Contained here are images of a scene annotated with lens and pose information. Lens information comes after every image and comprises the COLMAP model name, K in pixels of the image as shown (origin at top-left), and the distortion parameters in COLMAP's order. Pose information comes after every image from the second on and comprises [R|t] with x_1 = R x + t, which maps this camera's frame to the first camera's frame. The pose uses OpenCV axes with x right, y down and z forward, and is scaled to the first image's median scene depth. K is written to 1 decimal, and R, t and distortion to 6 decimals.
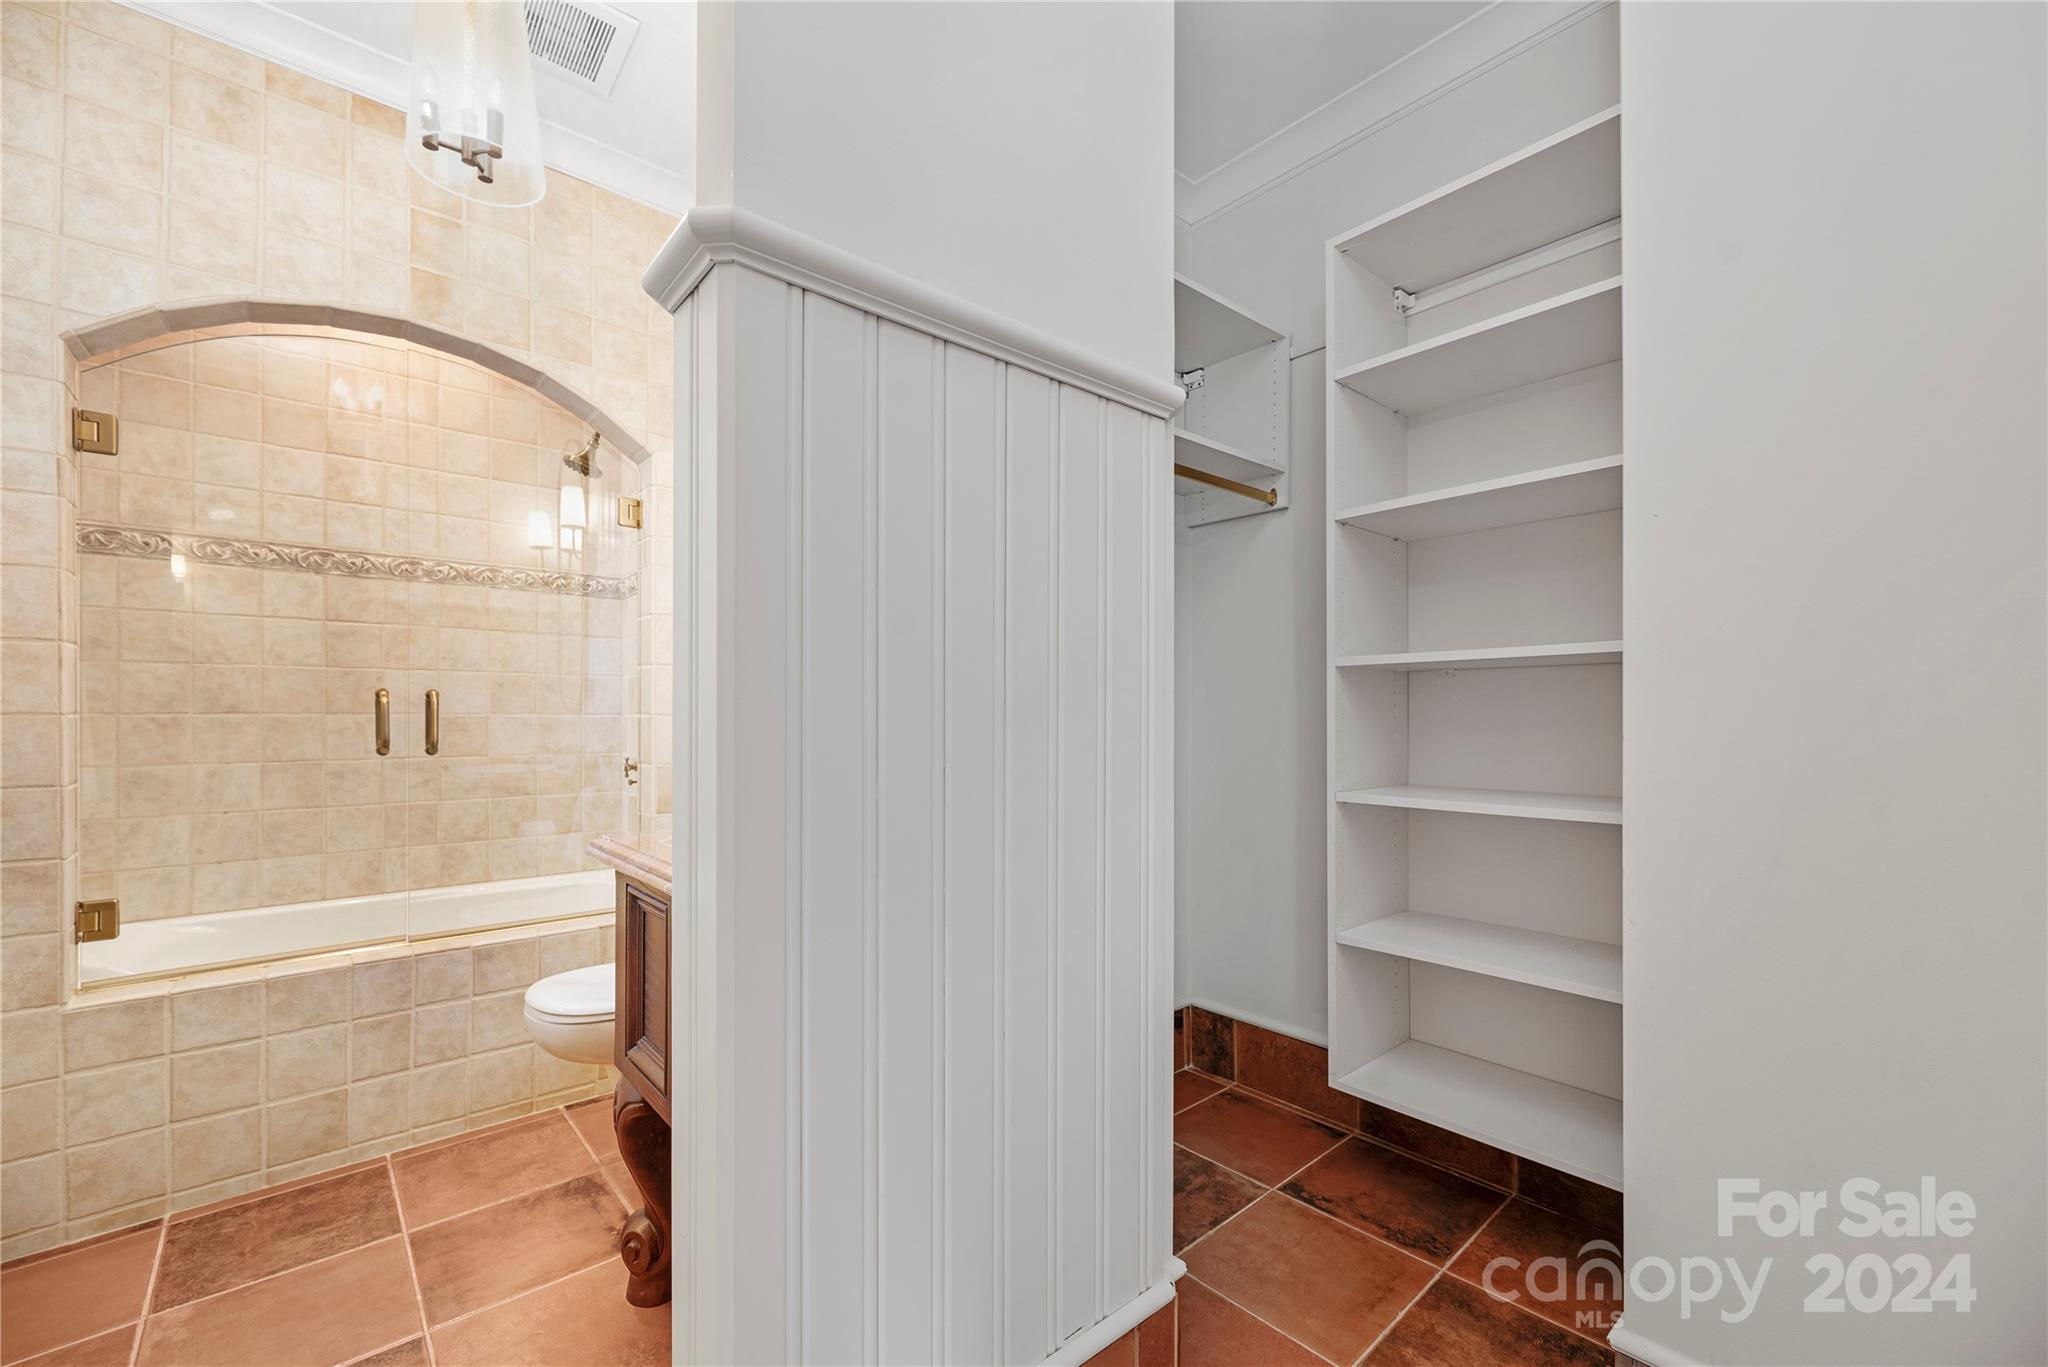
lens RADIAL K [[829.8, 0, 1039.7], [0, 829.8, 709.5], [0, 0, 1]] dist [-0.008000, 0.000860]
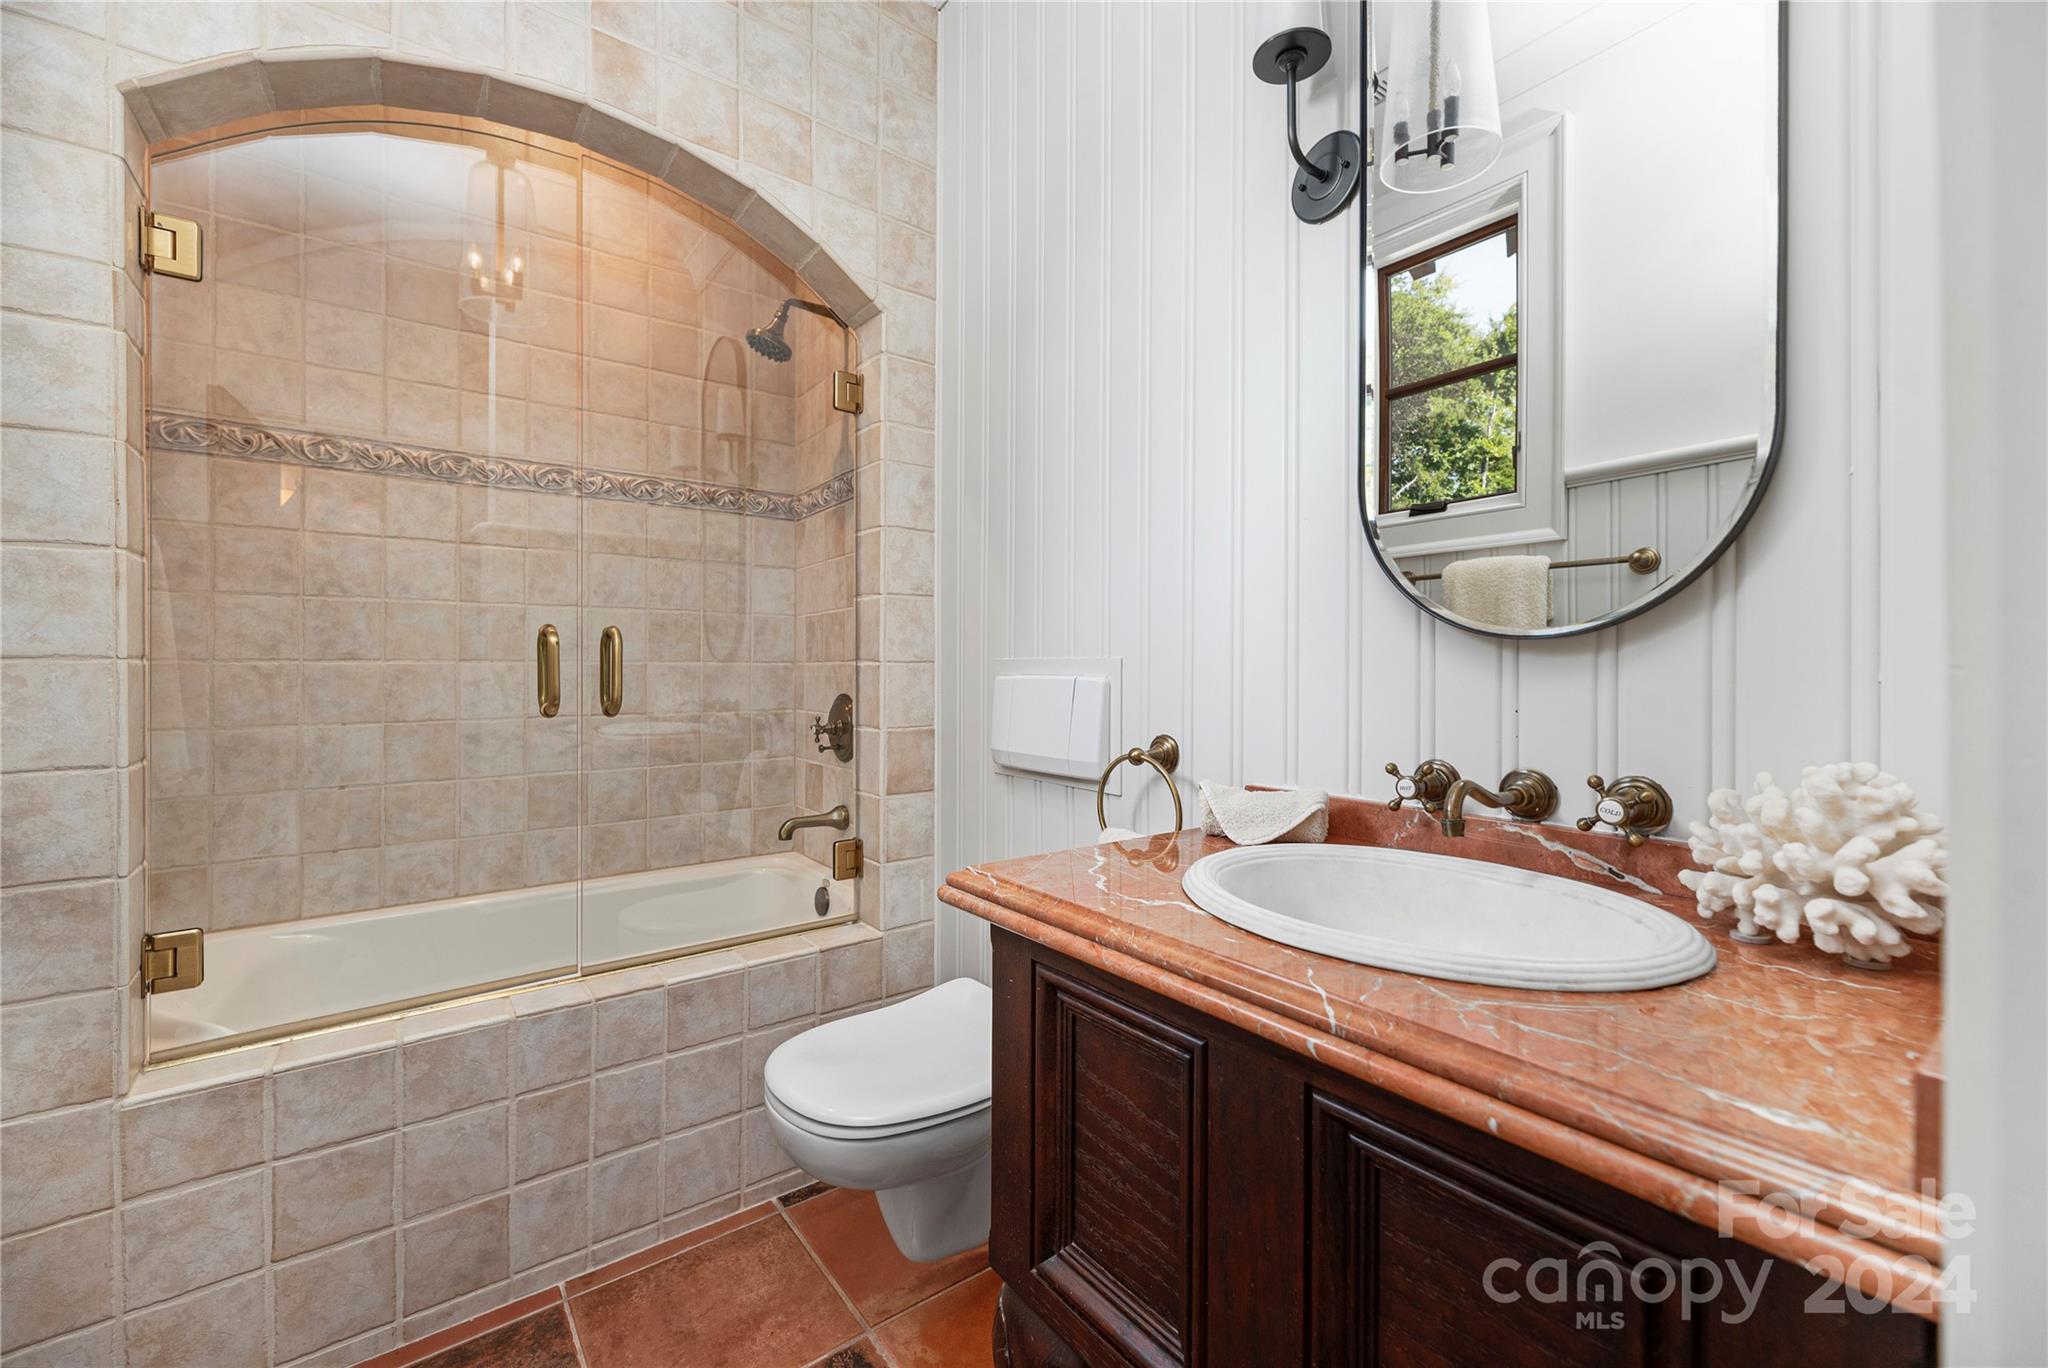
lens RADIAL K [[829.8, 0, 1030.8], [0, 829.8, 658.9], [0, 0, 1]] dist [-0.008000, 0.000860]
pose [[0.997139, -0.001195, -0.075582, -0.315066], [0.000992, 0.999996, -0.002731, 0.006790], [0.075585, 0.002648, 0.997136, 0.305361]]
